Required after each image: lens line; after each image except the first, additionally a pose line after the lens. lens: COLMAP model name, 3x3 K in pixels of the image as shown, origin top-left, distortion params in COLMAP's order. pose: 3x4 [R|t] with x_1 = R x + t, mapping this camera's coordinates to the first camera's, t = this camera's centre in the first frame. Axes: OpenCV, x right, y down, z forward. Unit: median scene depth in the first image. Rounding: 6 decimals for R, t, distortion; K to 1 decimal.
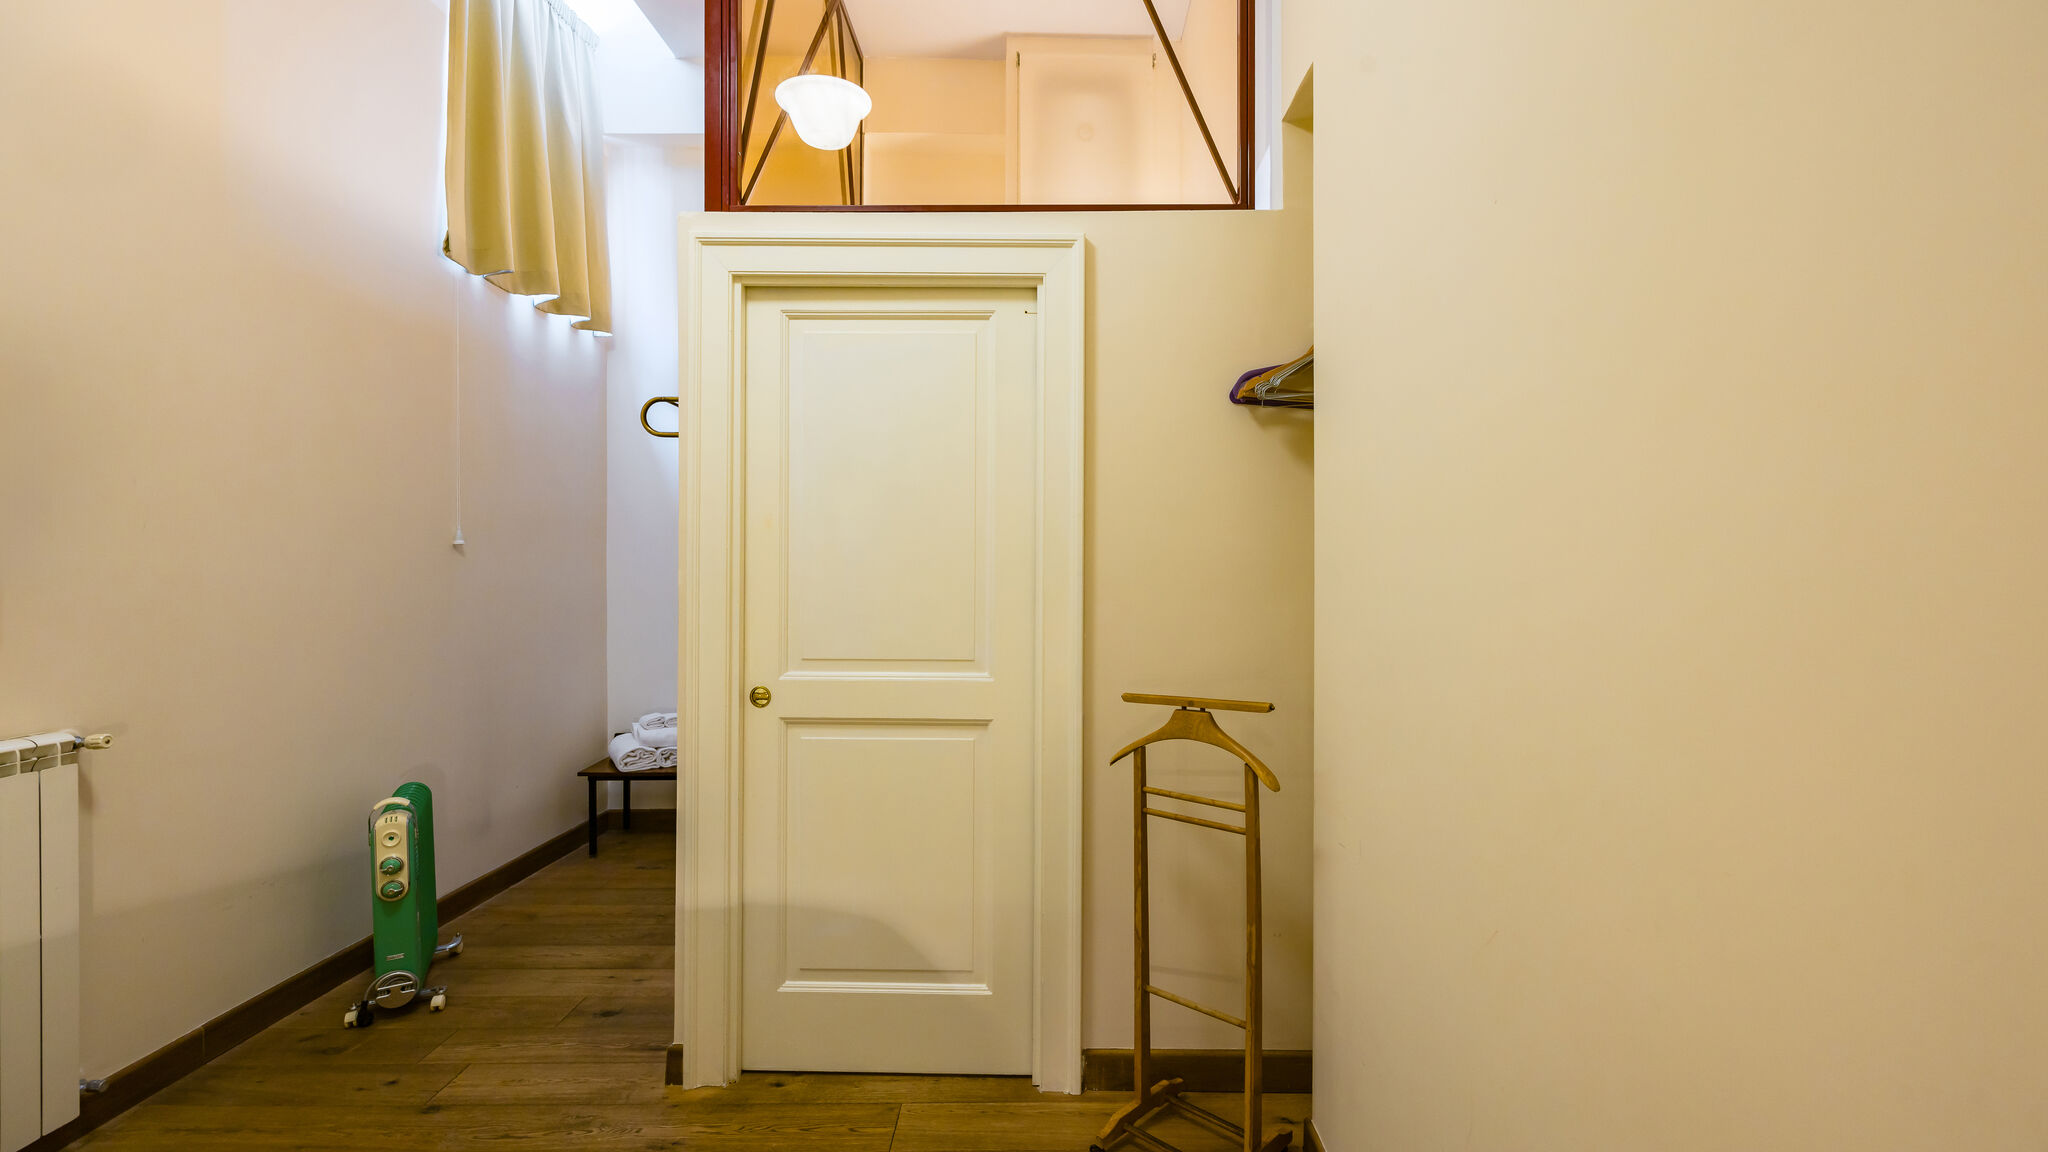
lens RADIAL K [[923.8, 0, 1056.5], [0, 923.8, 562.0], [0, 0, 1]] dist [0.005537, 0.000074]
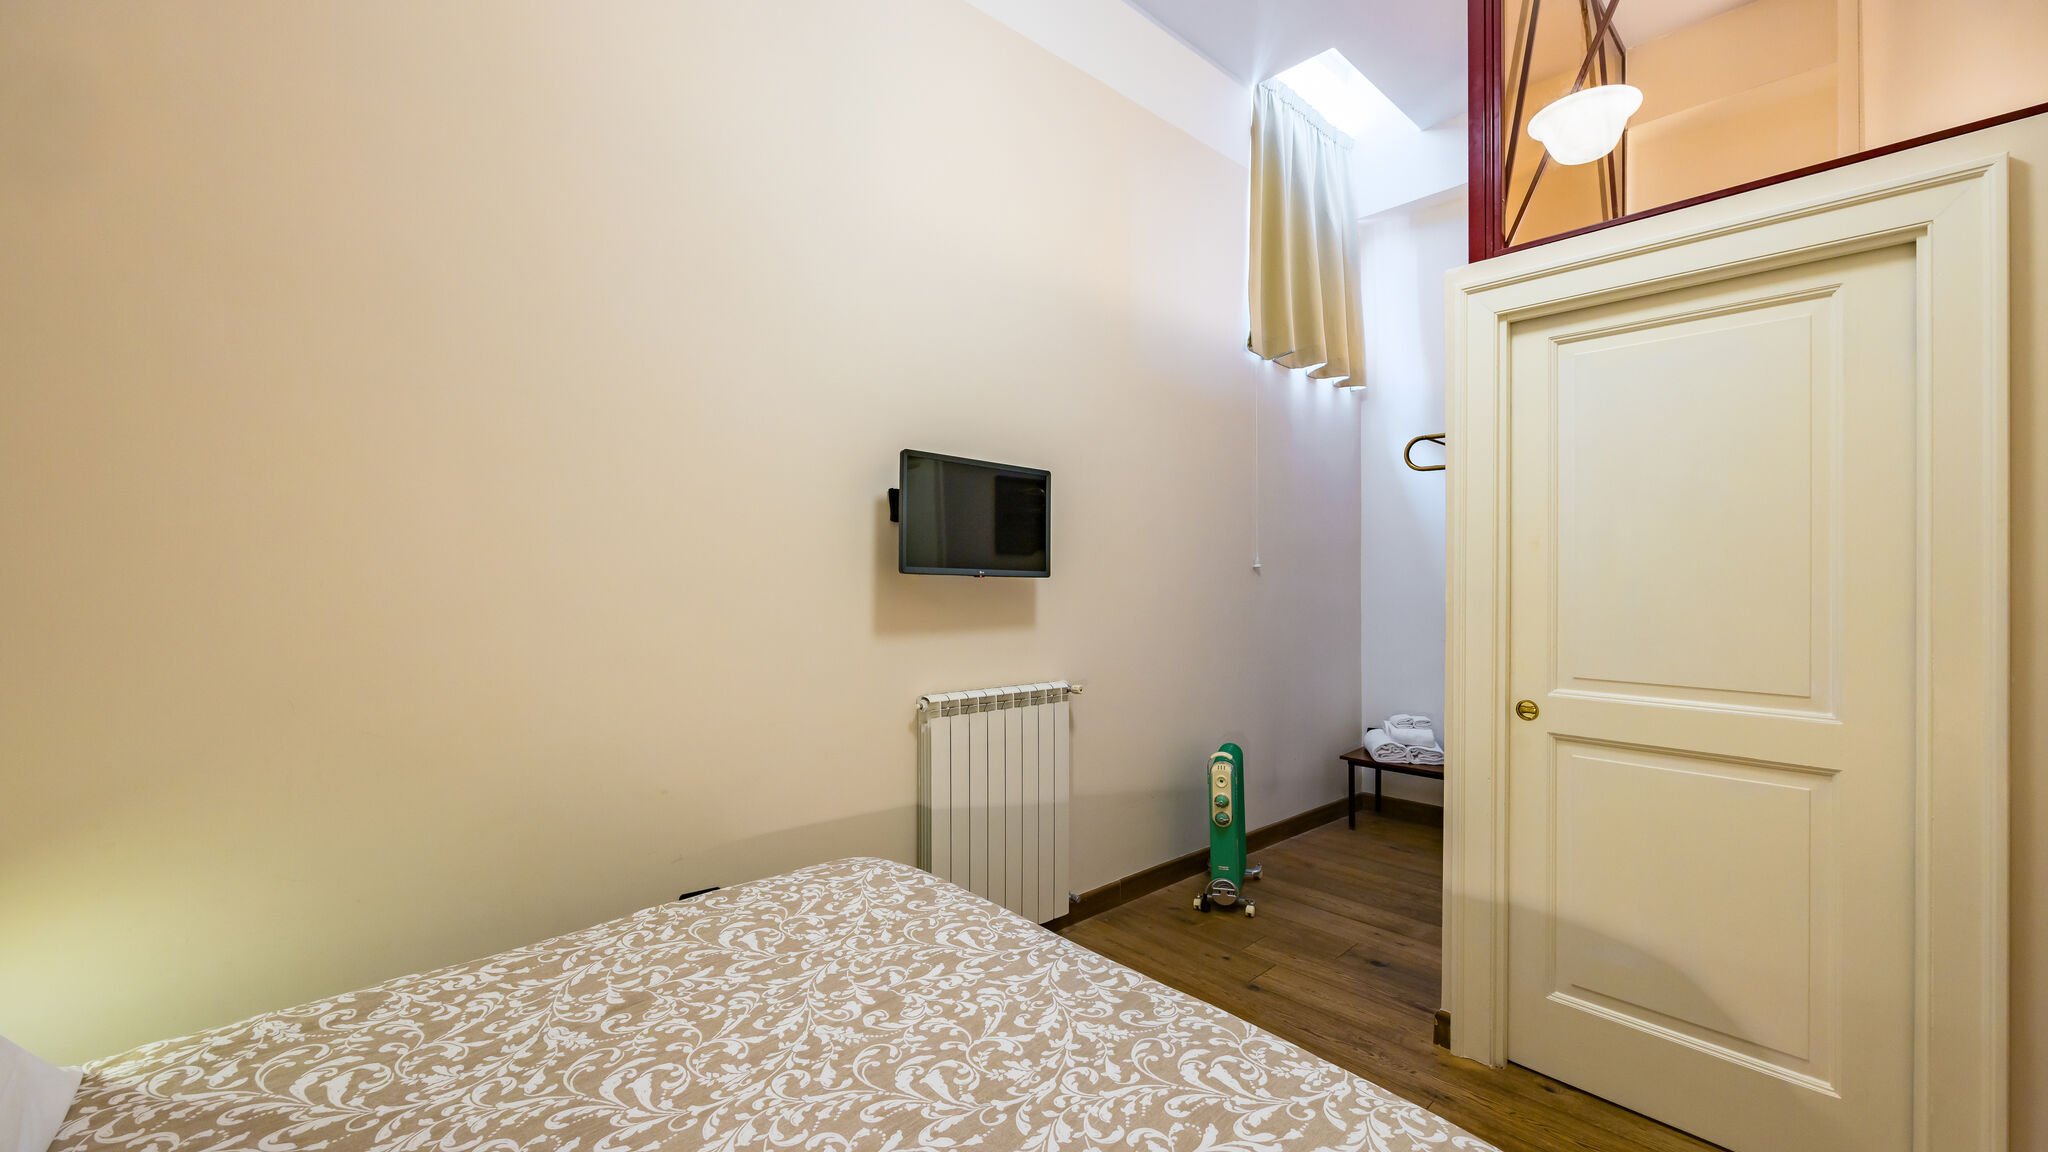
lens RADIAL K [[821.2, 0, 1018.0], [0, 821.2, 574.4], [0, 0, 1]] dist [0.000053, 0.000481]
pose [[0.677649, -0.003097, -0.735379, -0.025788], [-0.002466, 0.999976, -0.006484, -0.000918], [0.735381, 0.006207, 0.677625, -0.056022]]
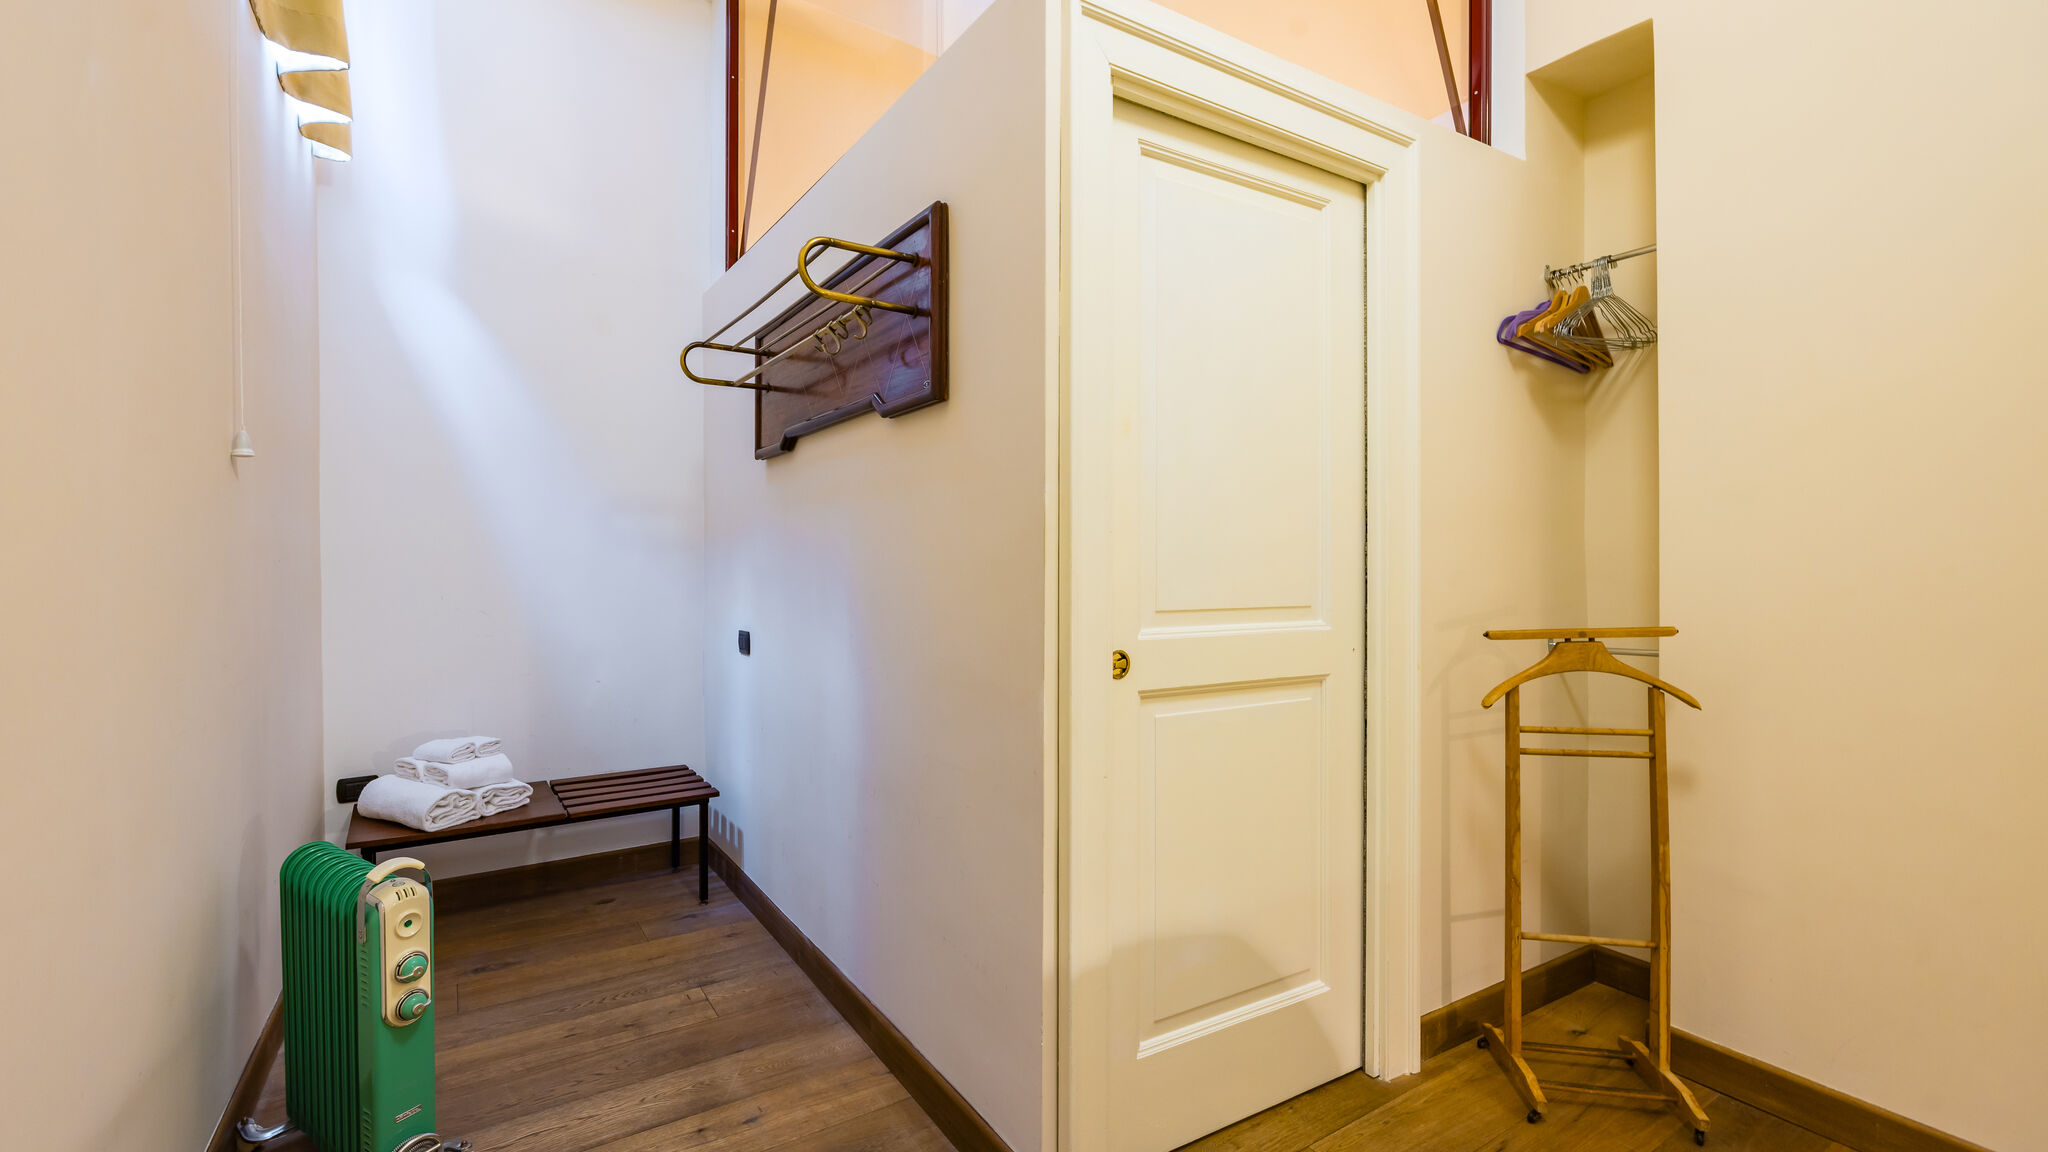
lens RADIAL K [[867.4, 0, 1017.3], [0, 867.4, 566.1], [0, 0, 1]] dist [-0.007550, 0.001662]
pose [[0.856166, -0.005873, 0.516668, -0.736550], [0.002906, 0.999974, 0.006551, 0.063334], [-0.516693, -0.004108, 0.856161, 0.455843]]
